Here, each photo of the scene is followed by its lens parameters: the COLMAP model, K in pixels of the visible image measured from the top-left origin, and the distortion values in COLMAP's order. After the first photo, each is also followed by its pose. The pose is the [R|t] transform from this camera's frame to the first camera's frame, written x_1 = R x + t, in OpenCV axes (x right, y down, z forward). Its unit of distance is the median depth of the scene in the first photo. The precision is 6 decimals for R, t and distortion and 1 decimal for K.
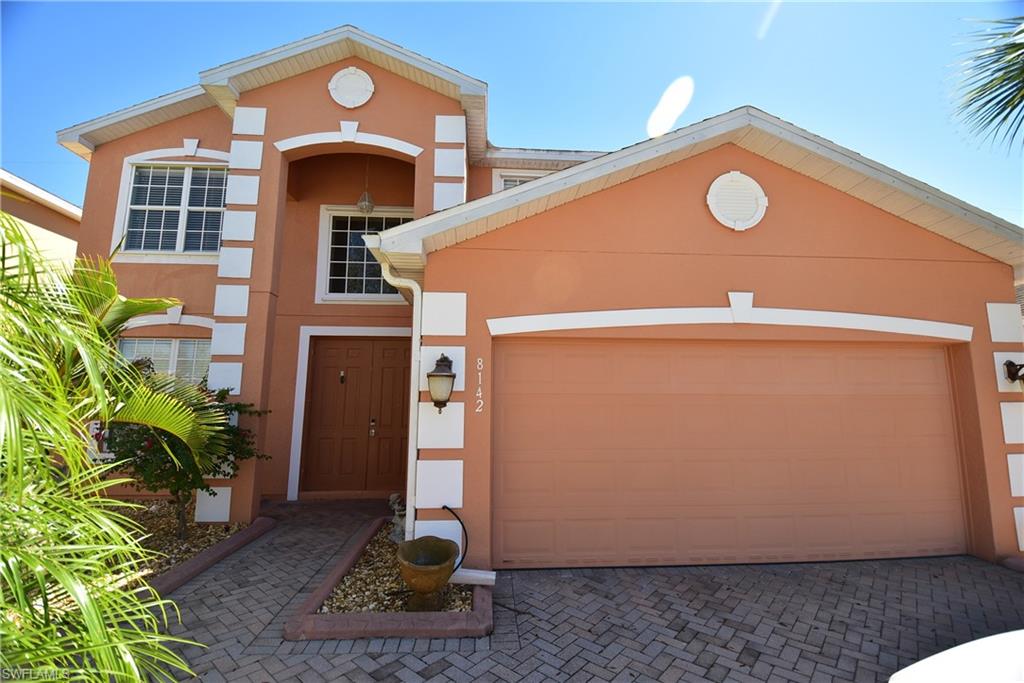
lens RADIAL K [[448.6, 0, 512.0], [0, 448.6, 341.5], [0, 0, 1]] dist [-0.002306, -0.000437]
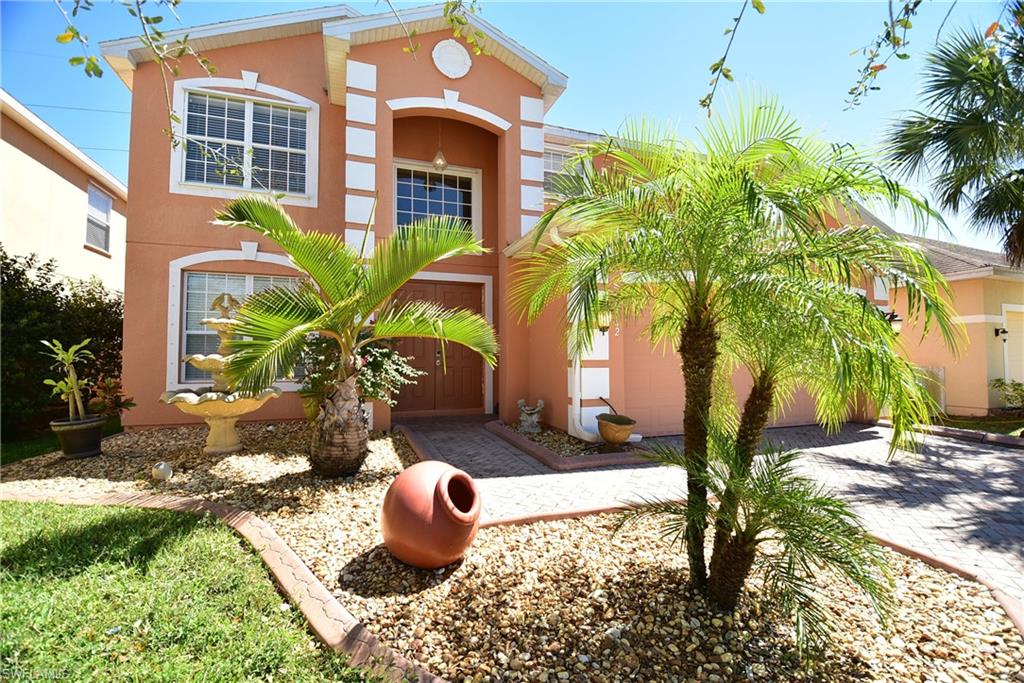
lens RADIAL K [[448.6, 0, 512.0], [0, 448.6, 341.5], [0, 0, 1]] dist [-0.002306, -0.000437]
pose [[0.960321, 0.003264, 0.278876, -0.458339], [-0.033567, 0.994015, 0.103955, 0.018720], [-0.276868, -0.109191, 0.954684, -0.177559]]
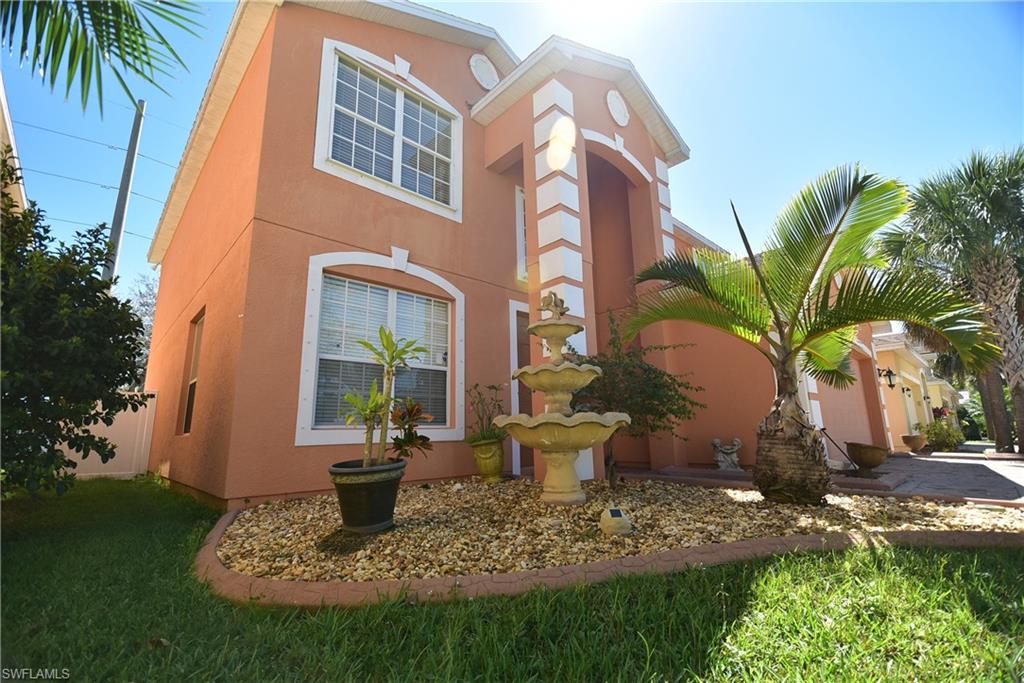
lens RADIAL K [[448.6, 0, 512.0], [0, 448.6, 341.5], [0, 0, 1]] dist [0.024073, -0.000235]
pose [[0.769538, 0.108108, 0.629384, -1.093608], [-0.062815, 0.993601, -0.093866, 0.151299], [-0.635504, 0.032699, 0.771405, 0.242642]]
